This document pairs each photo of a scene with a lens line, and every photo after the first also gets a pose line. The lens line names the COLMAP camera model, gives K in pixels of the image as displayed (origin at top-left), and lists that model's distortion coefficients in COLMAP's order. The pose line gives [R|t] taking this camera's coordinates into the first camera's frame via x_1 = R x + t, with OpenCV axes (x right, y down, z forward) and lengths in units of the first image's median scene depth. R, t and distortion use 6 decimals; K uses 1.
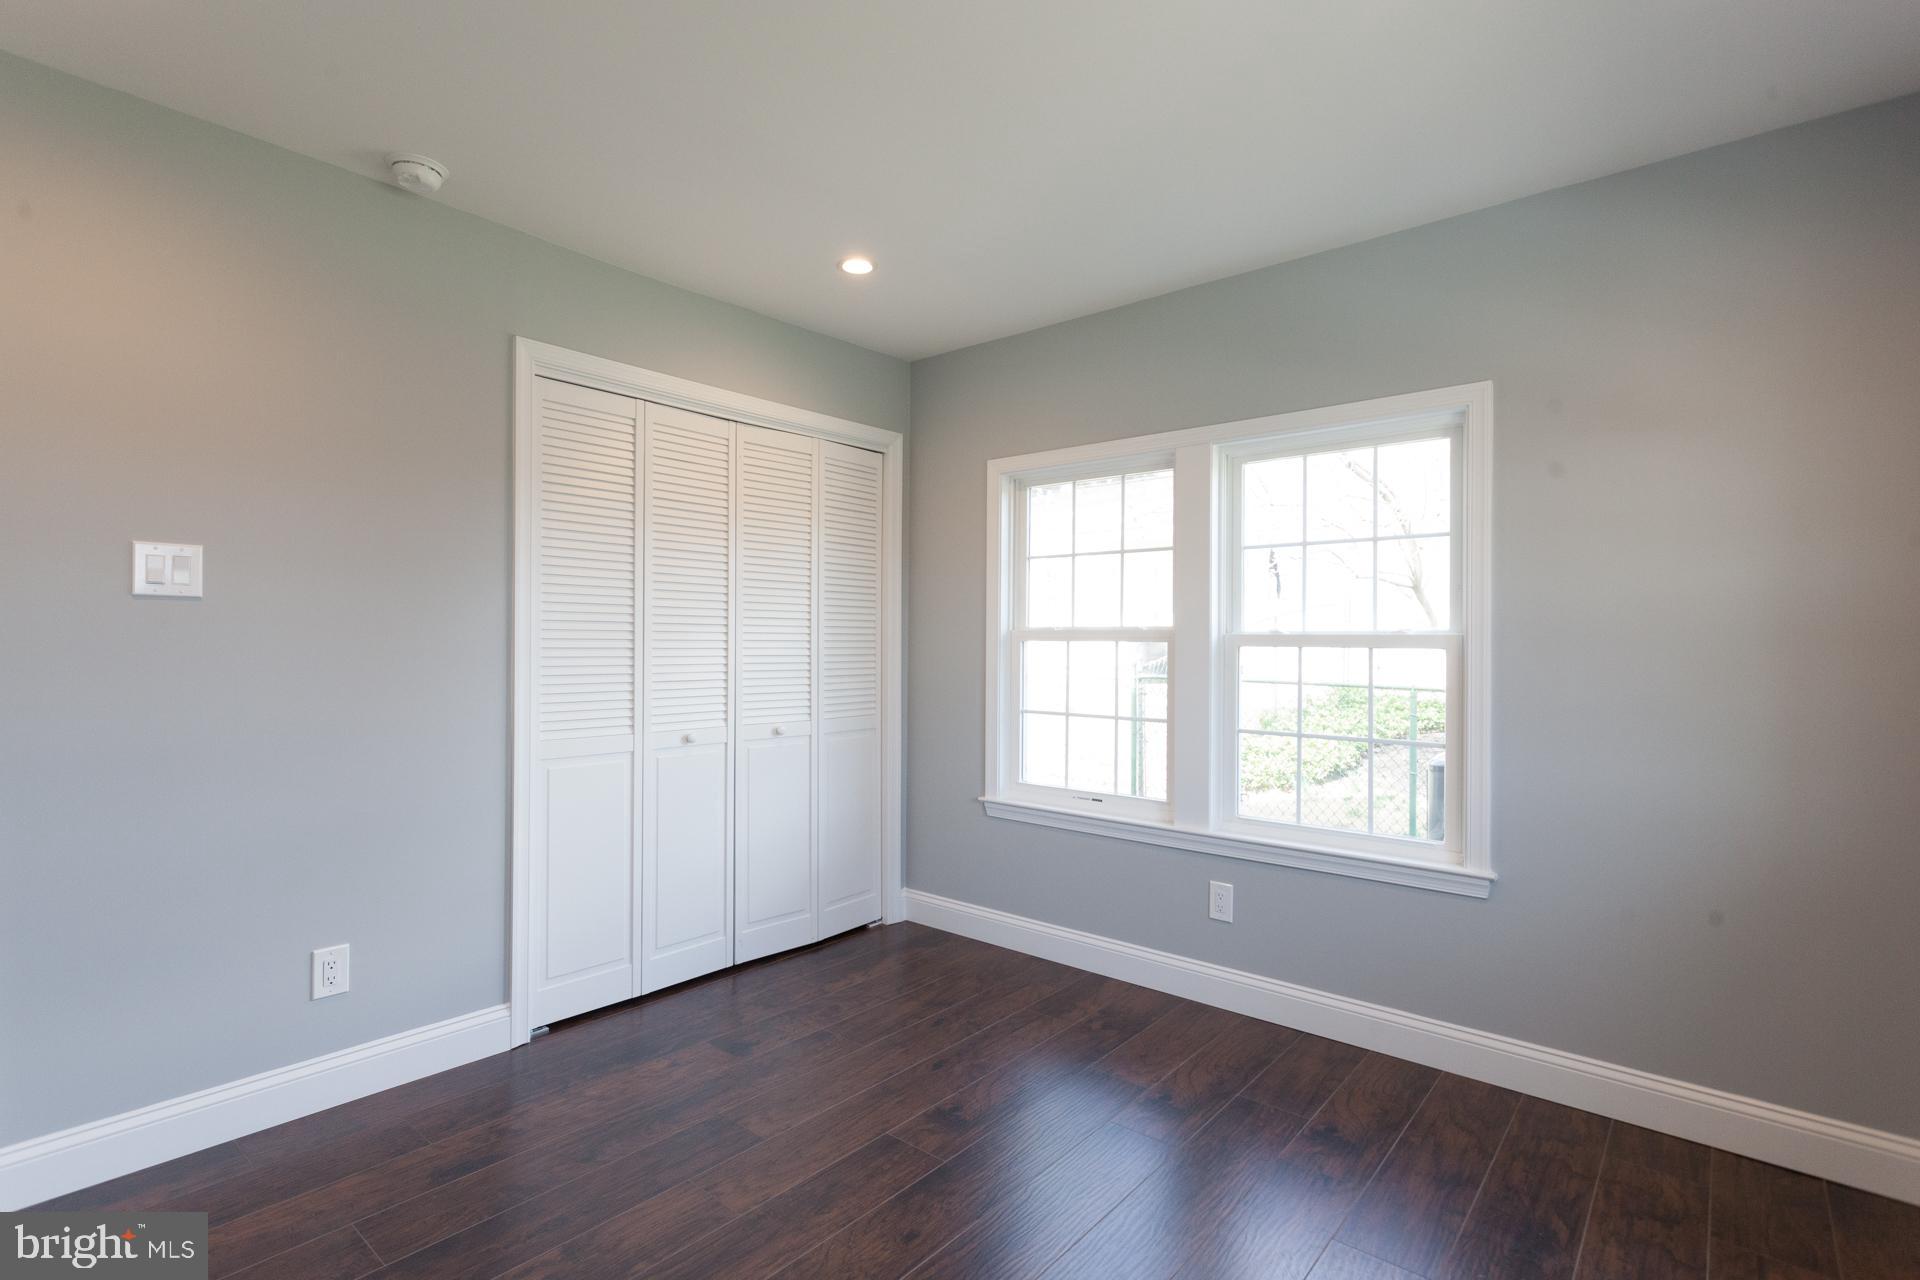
lens RADIAL K [[915.9, 0, 951.7], [0, 915.9, 643.3], [0, 0, 1]] dist [0.006029, 0.001333]
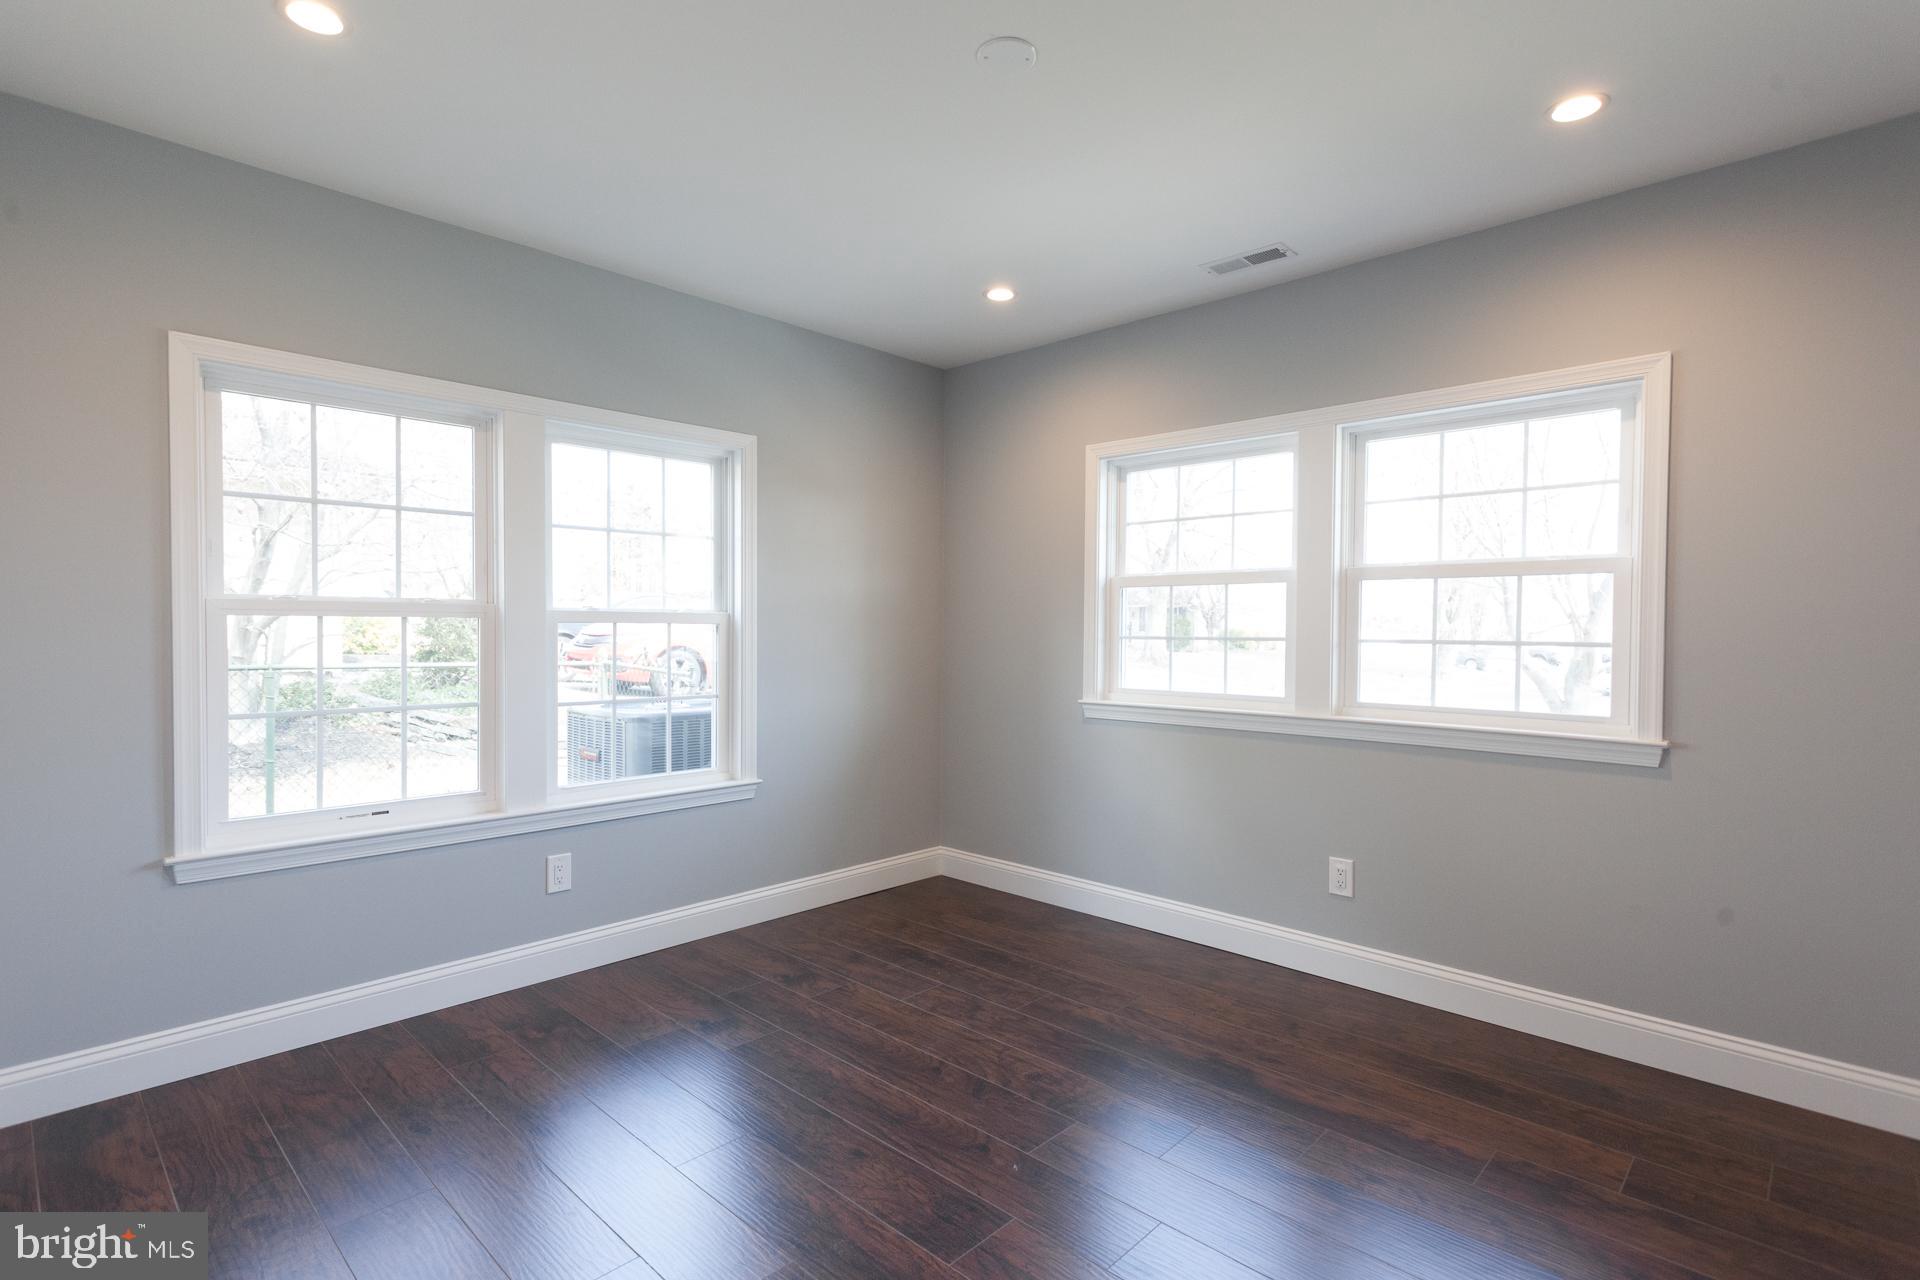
lens RADIAL K [[915.9, 0, 951.7], [0, 915.9, 643.3], [0, 0, 1]] dist [0.006029, 0.001333]
pose [[0.062108, -0.018431, 0.997899, -0.726220], [0.003252, 0.999828, 0.018265, 0.011030], [-0.998064, 0.002111, 0.062157, 0.531163]]
